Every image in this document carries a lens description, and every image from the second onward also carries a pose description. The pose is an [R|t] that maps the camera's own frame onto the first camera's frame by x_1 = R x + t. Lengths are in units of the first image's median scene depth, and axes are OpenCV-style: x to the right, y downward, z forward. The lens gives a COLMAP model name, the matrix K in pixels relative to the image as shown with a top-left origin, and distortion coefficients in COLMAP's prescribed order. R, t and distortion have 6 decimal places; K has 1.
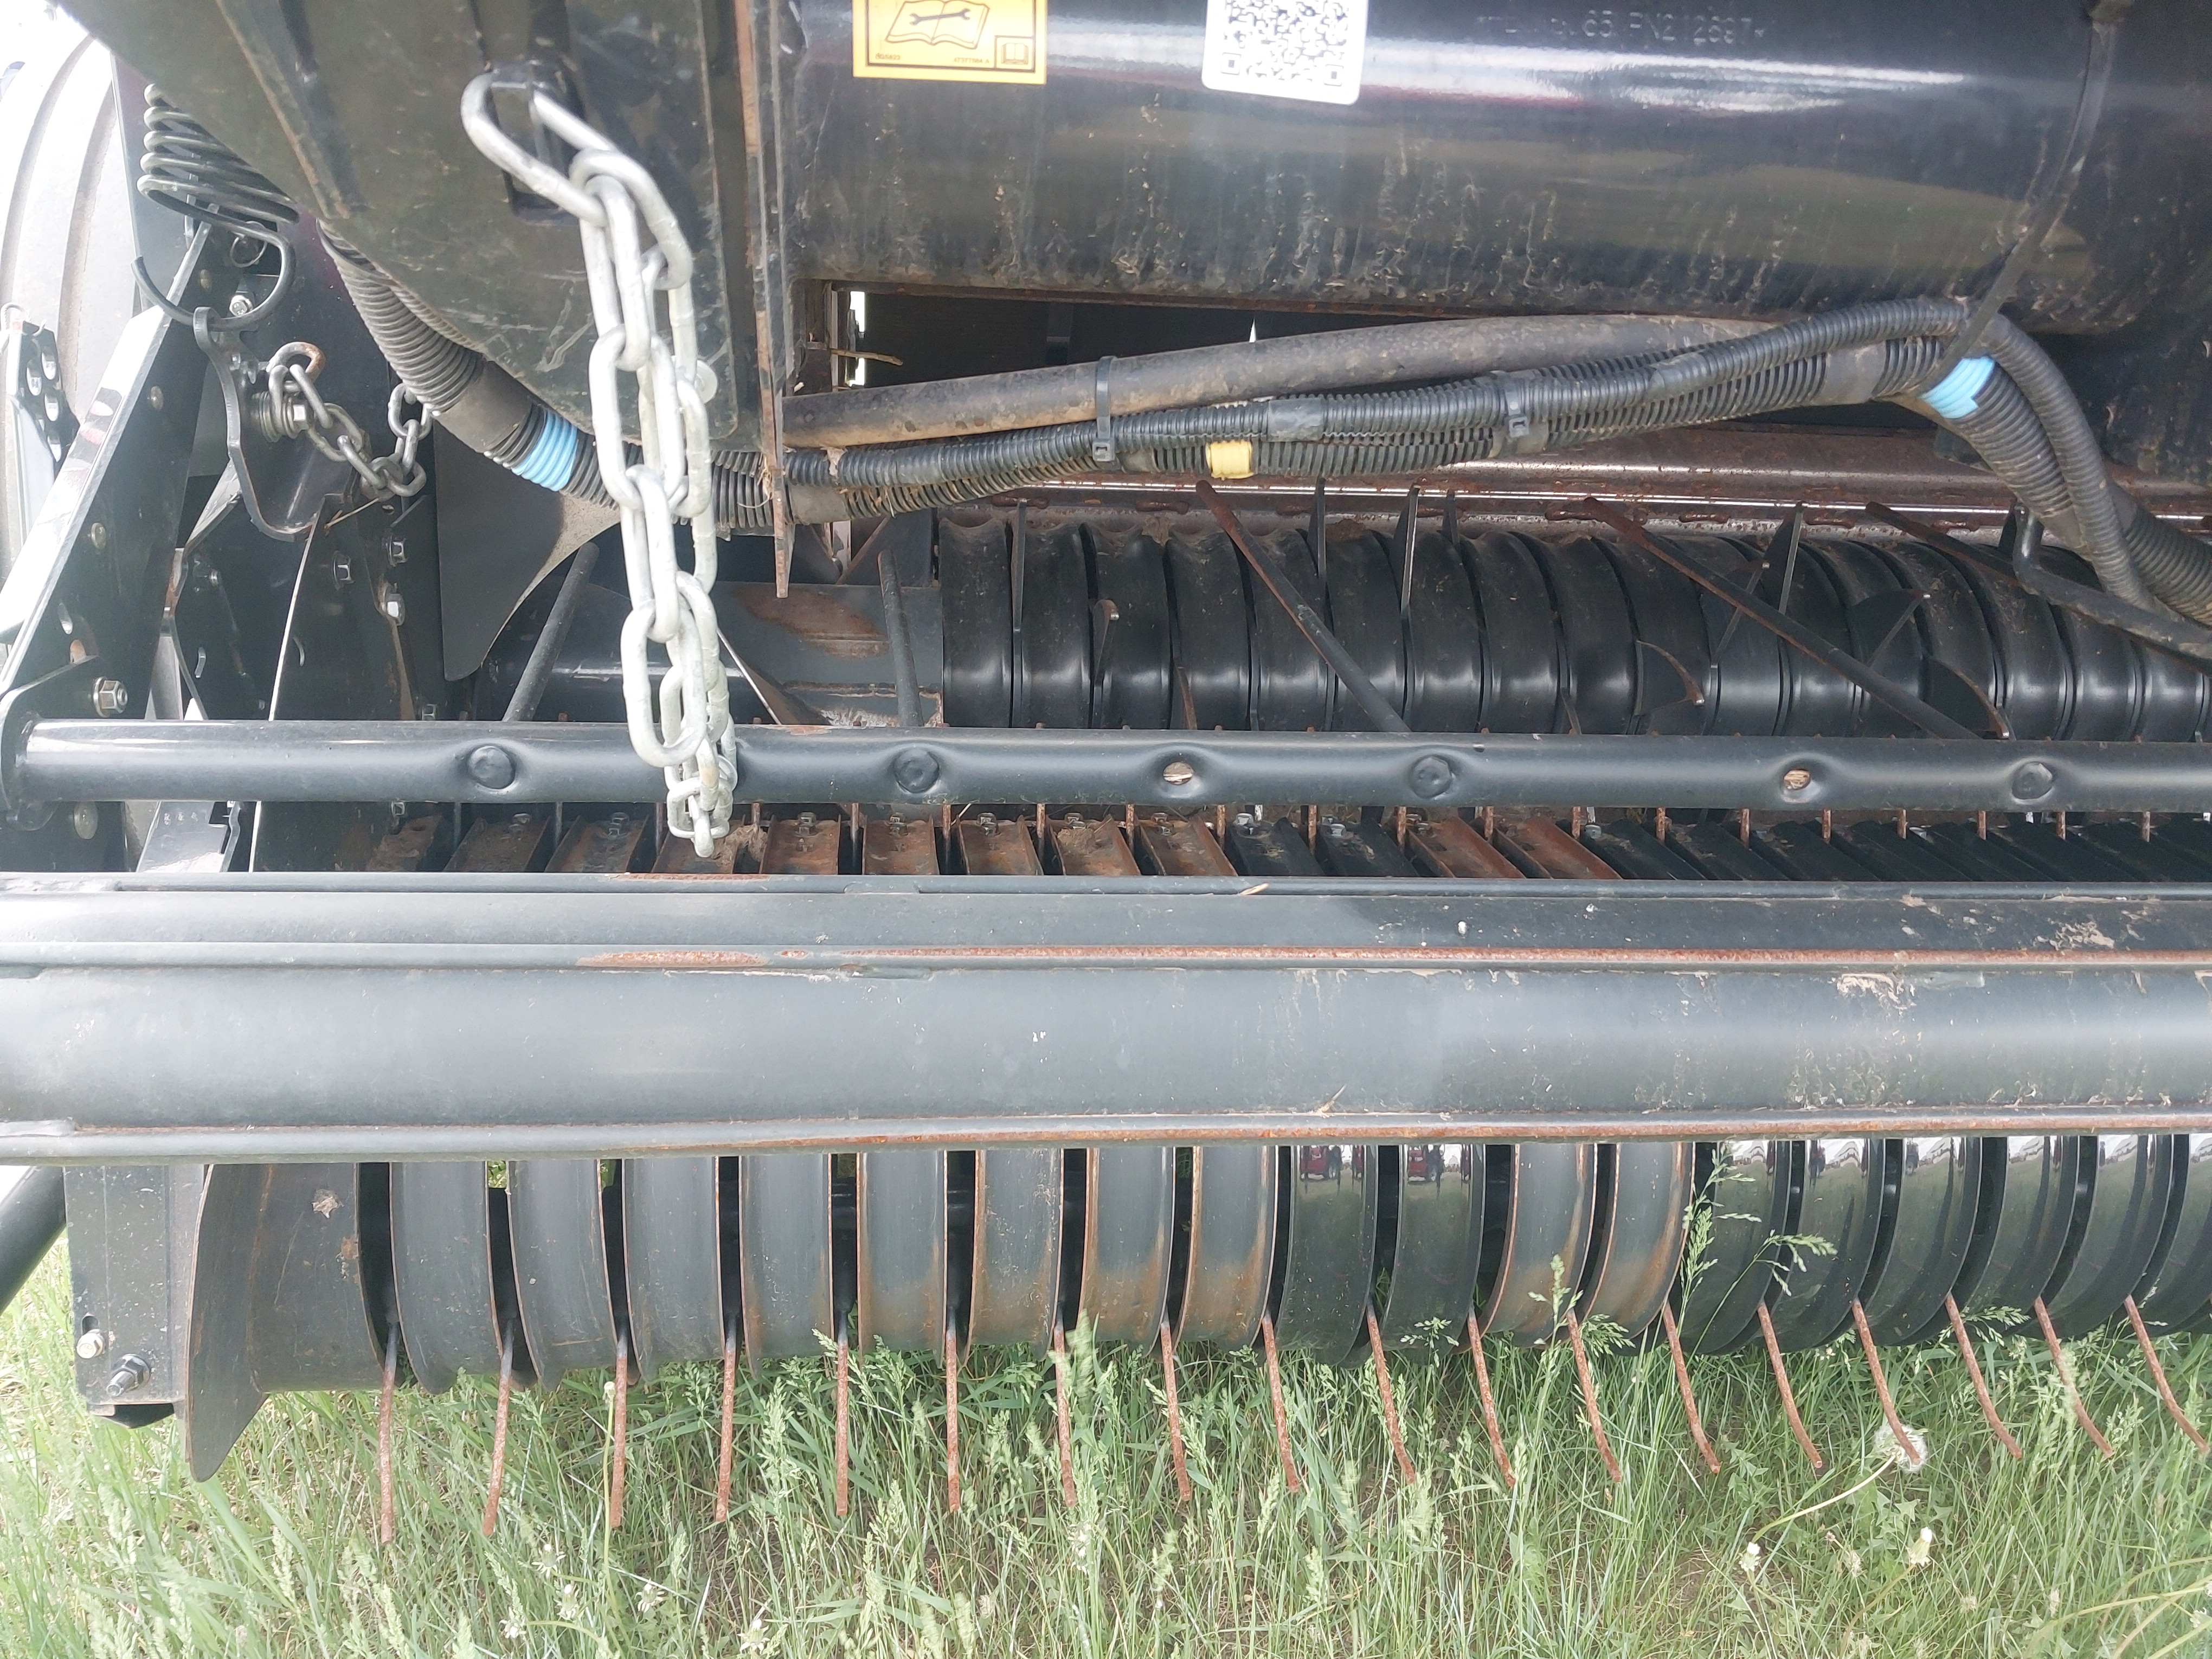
lens RADIAL K [[1684.1, 0, 1113.2], [0, 1684.1, 820.3], [0, 0, 1]] dist [-0.005184, -0.006863]
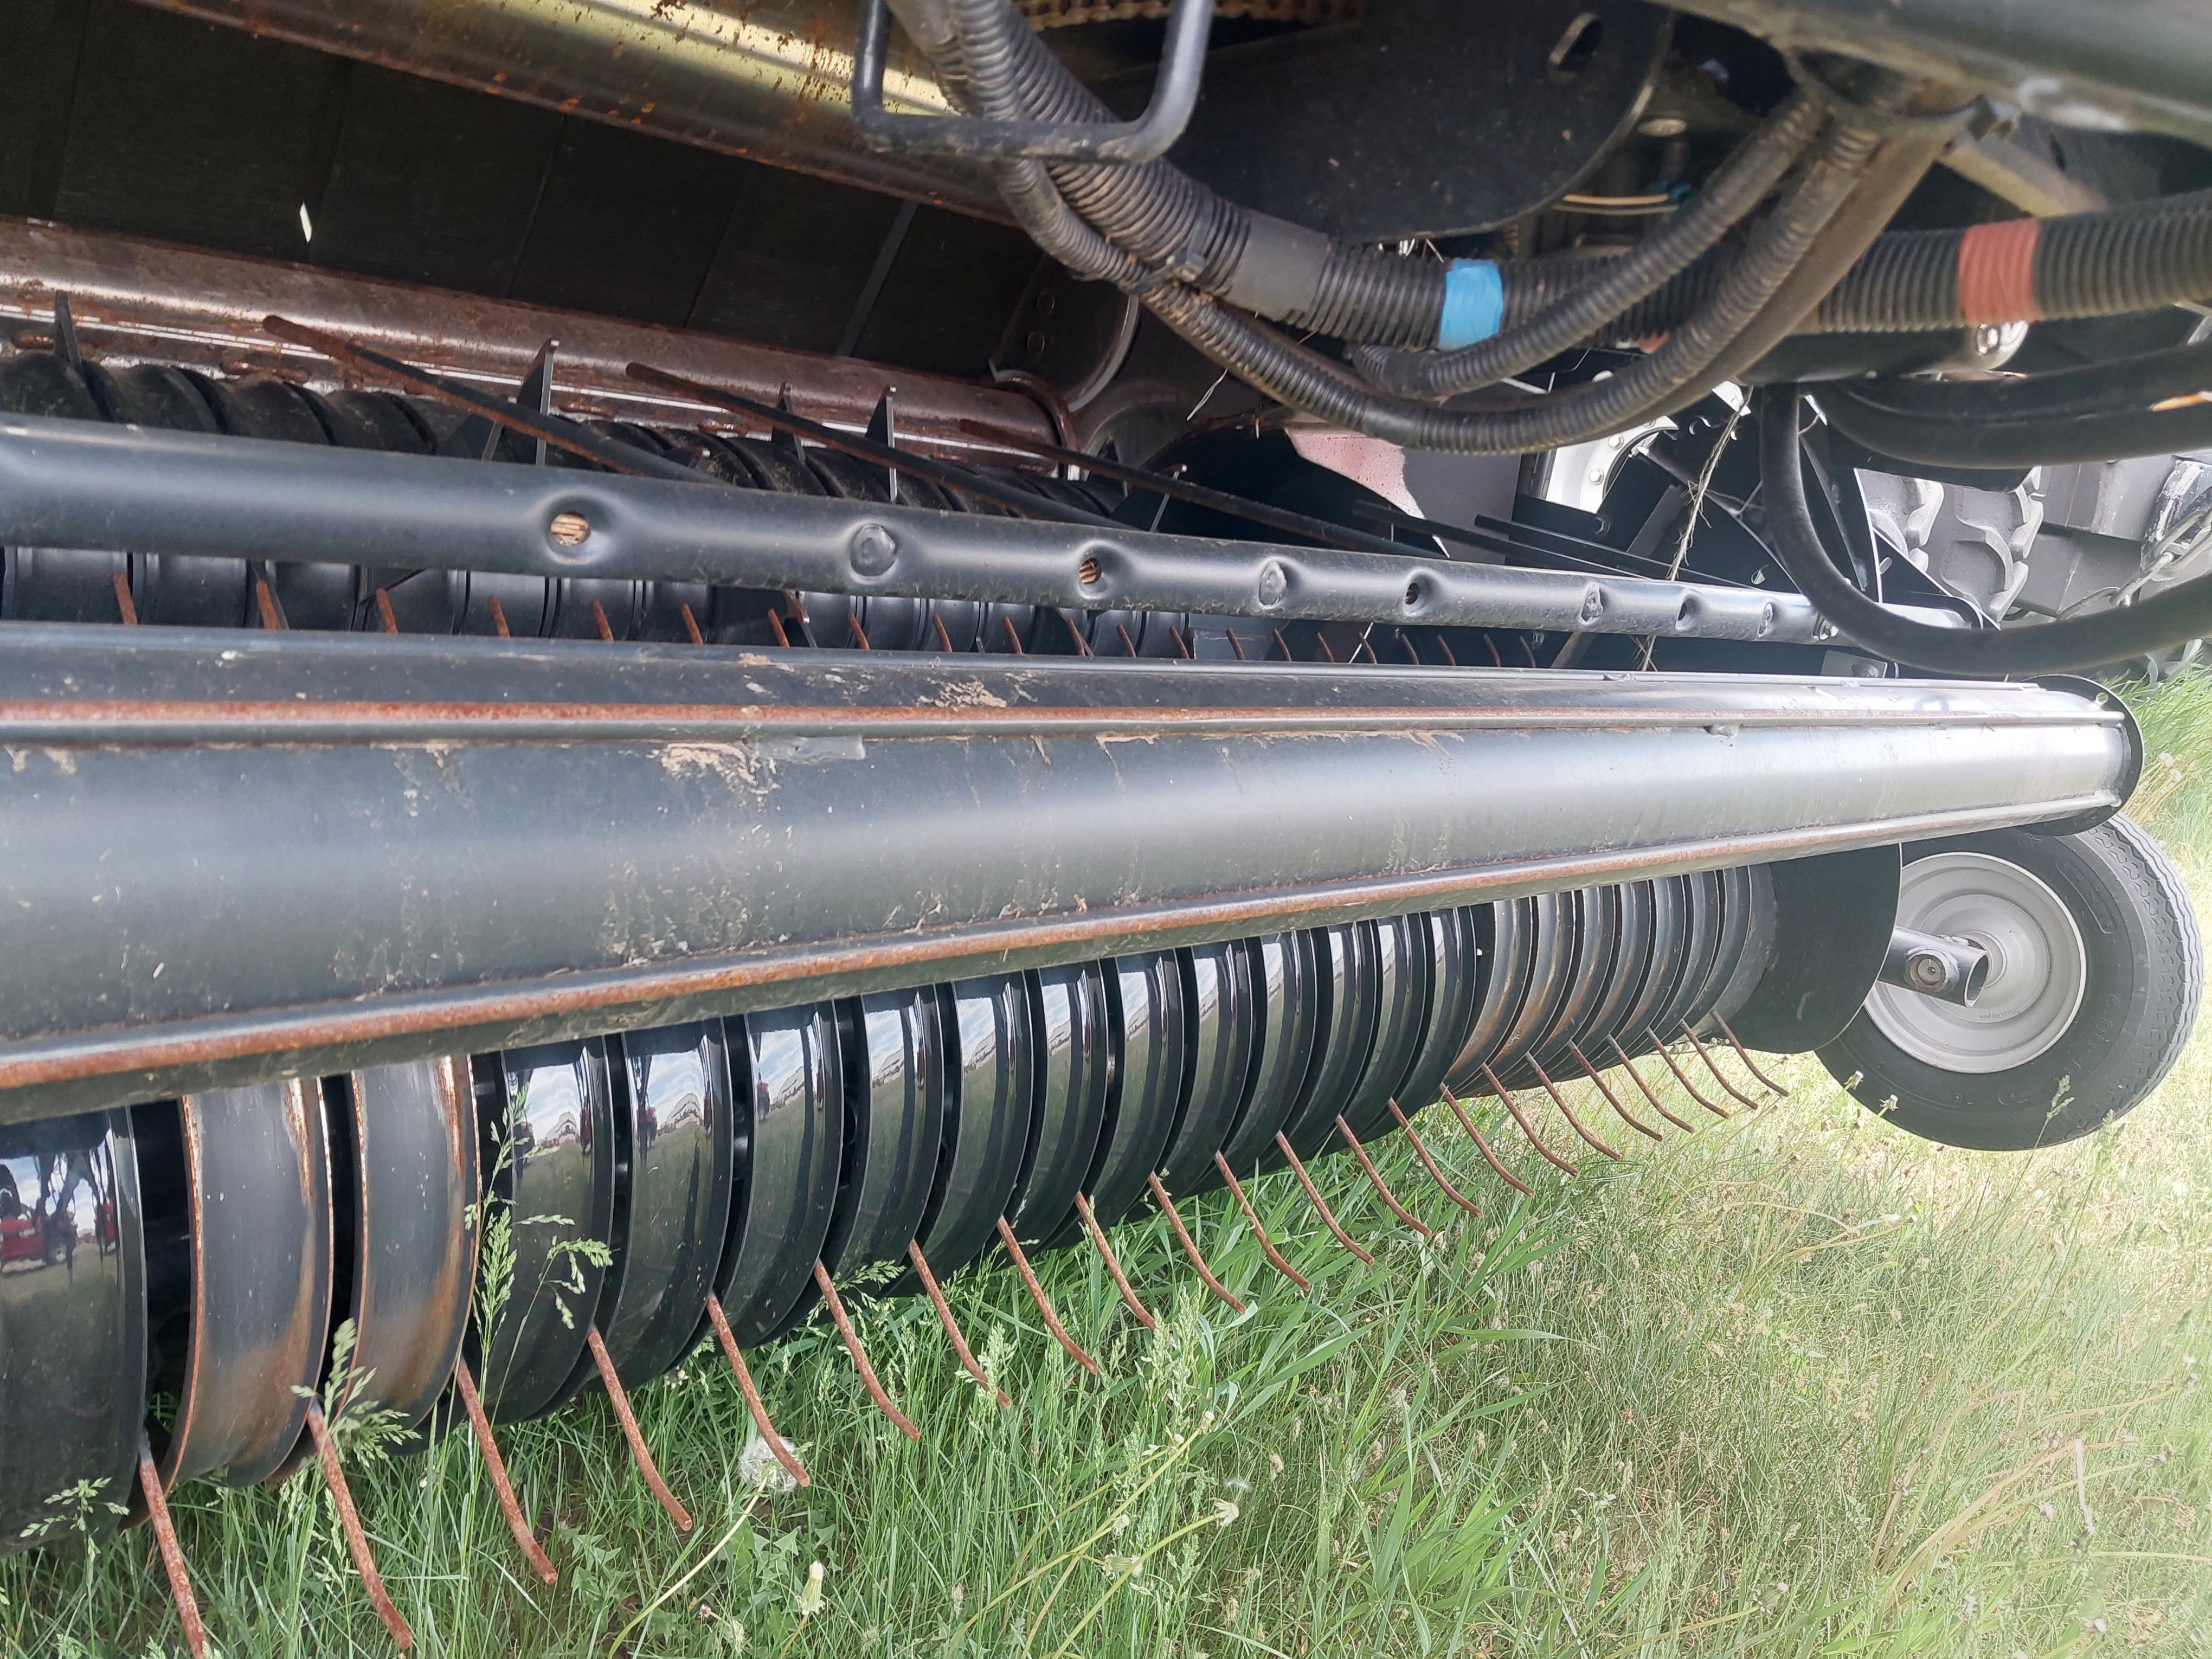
lens RADIAL K [[1794.6, 0, 1106.0], [0, 1794.6, 829.5], [0, 0, 1]] dist [0.158618, -0.403235]
pose [[0.782808, -0.075962, 0.617609, 0.086244], [0.088037, 0.996057, 0.010925, 0.080210], [-0.616004, 0.045820, 0.786409, 0.225476]]
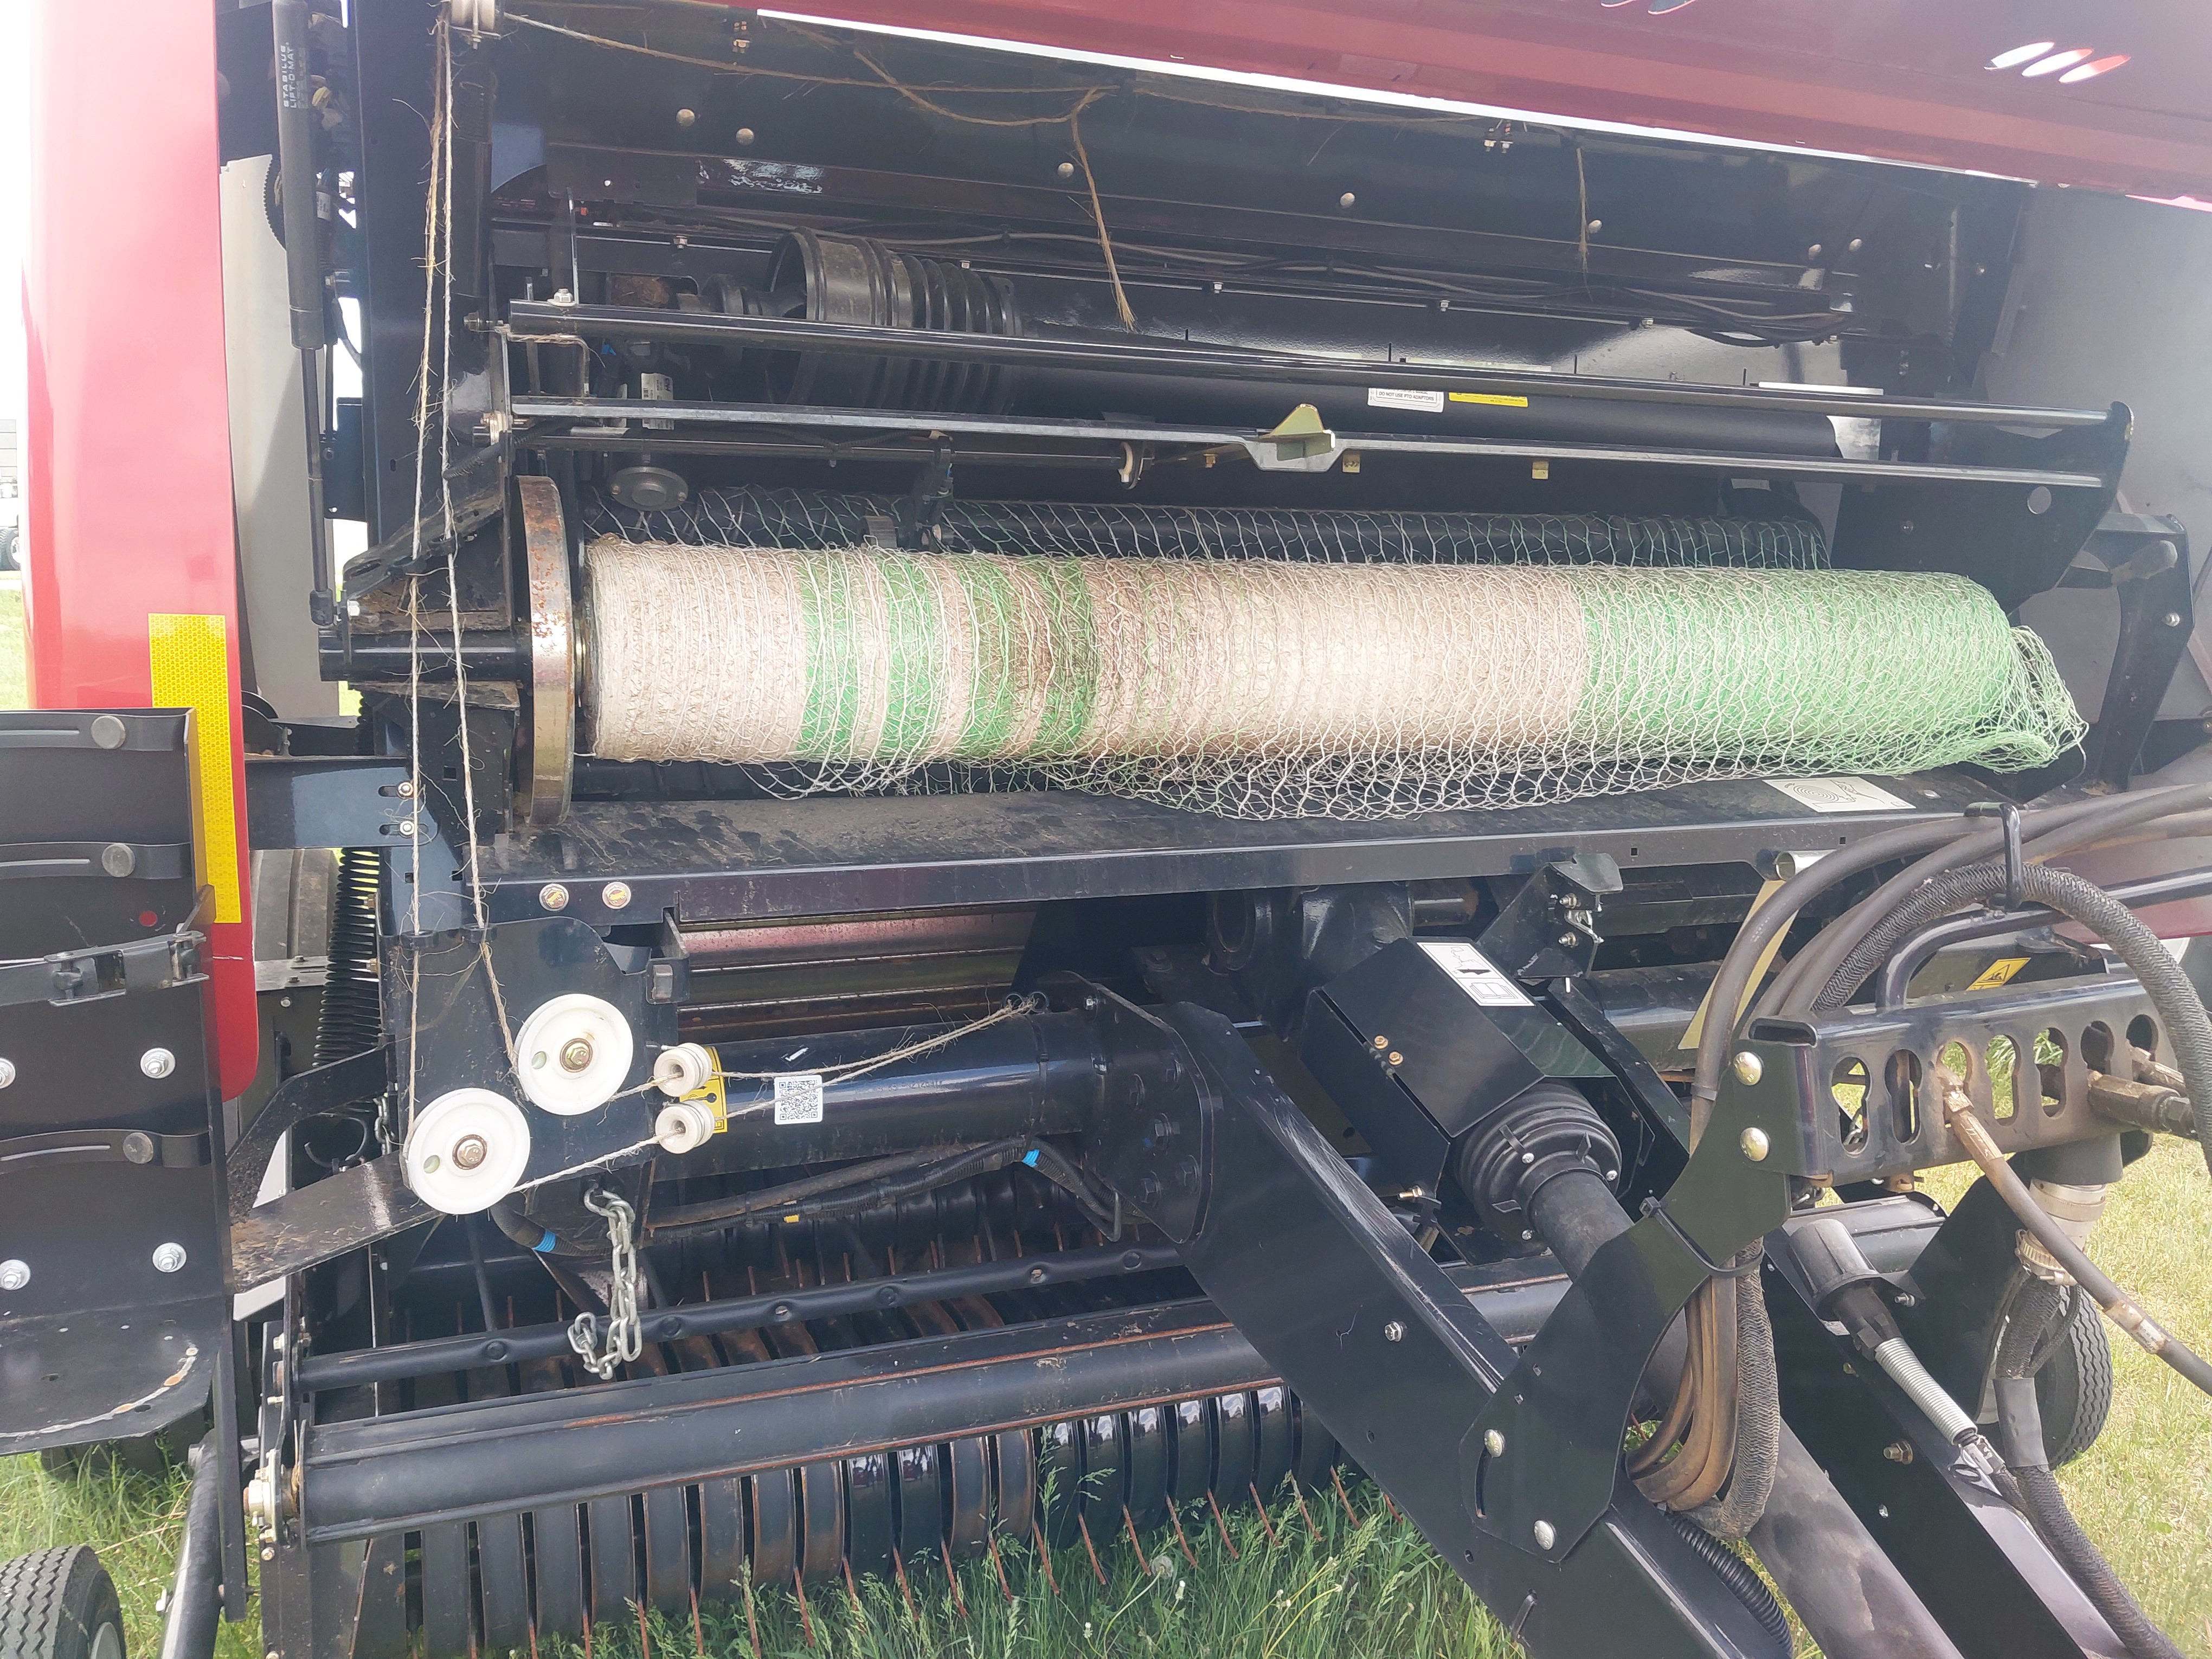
lens RADIAL K [[1732.0, 0, 1098.7], [0, 1732.0, 753.9], [0, 0, 1]] dist [-0.008516, -0.009396]
pose [[0.968499, -0.066017, 0.240106, -0.046462], [0.119675, 0.968962, -0.216310, -0.151238], [-0.218373, 0.238231, 0.946340, -1.190998]]
